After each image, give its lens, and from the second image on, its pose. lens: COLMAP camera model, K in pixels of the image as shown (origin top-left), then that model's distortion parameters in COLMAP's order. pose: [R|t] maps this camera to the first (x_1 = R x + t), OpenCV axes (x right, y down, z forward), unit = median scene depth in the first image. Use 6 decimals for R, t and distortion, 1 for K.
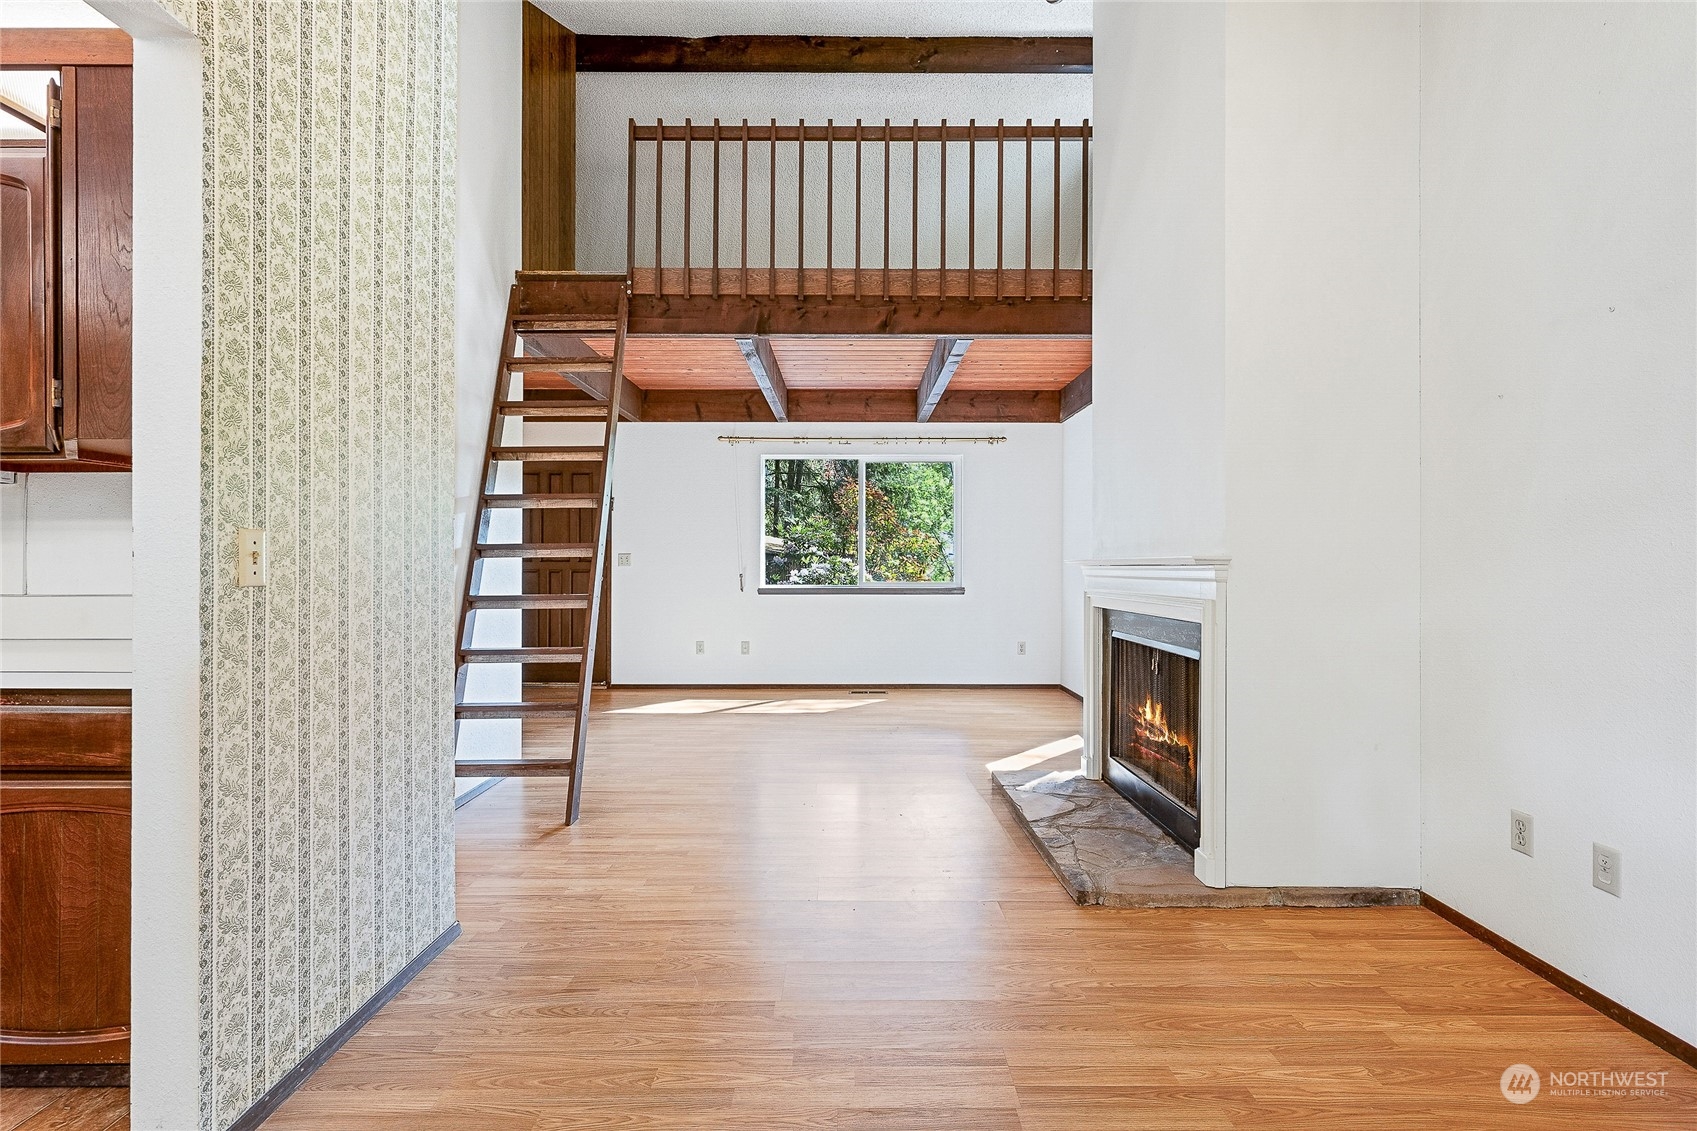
lens RADIAL K [[758.9, 0, 851.1], [0, 758.9, 564.3], [0, 0, 1]] dist [0.003056, 0.000060]
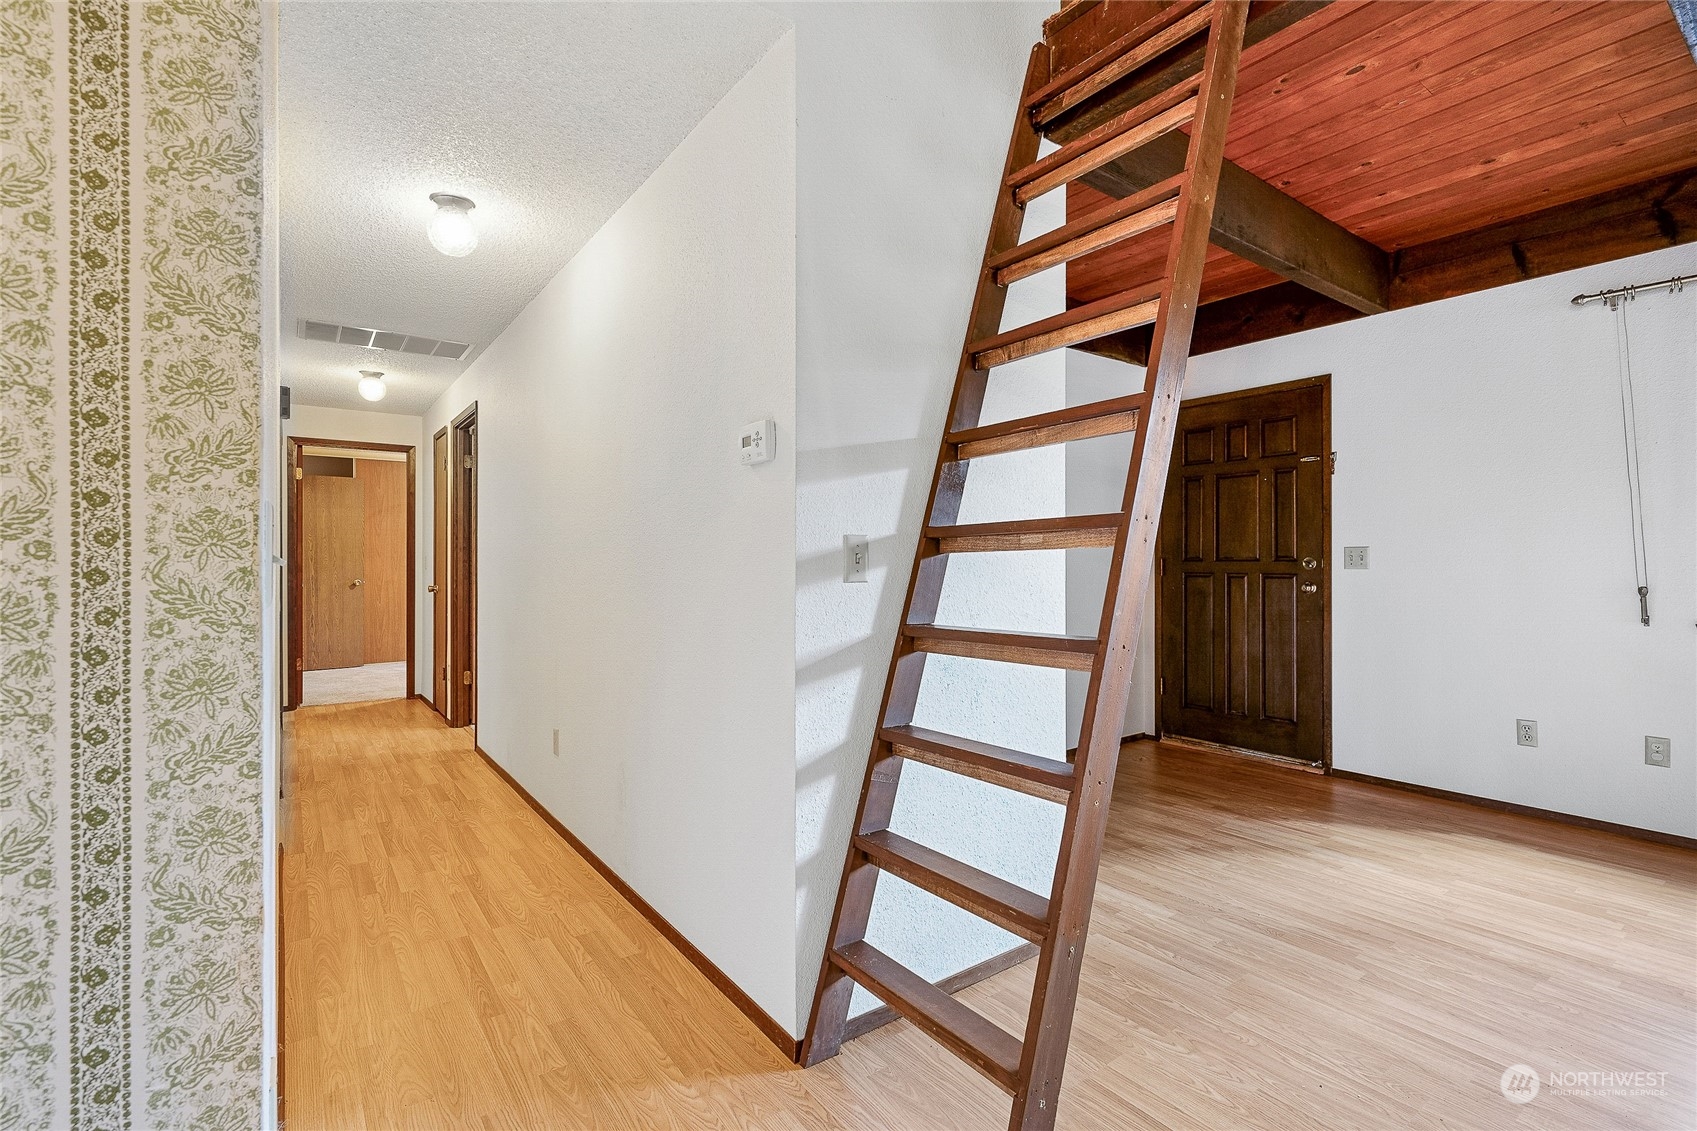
lens RADIAL K [[758.9, 0, 856.7], [0, 758.9, 562.1], [0, 0, 1]] dist [0.003056, 0.000060]
pose [[0.588243, -0.003525, -0.808676, -0.086805], [0.000358, 0.999992, -0.004099, -0.000195], [0.808684, 0.002122, 0.588240, 0.576644]]
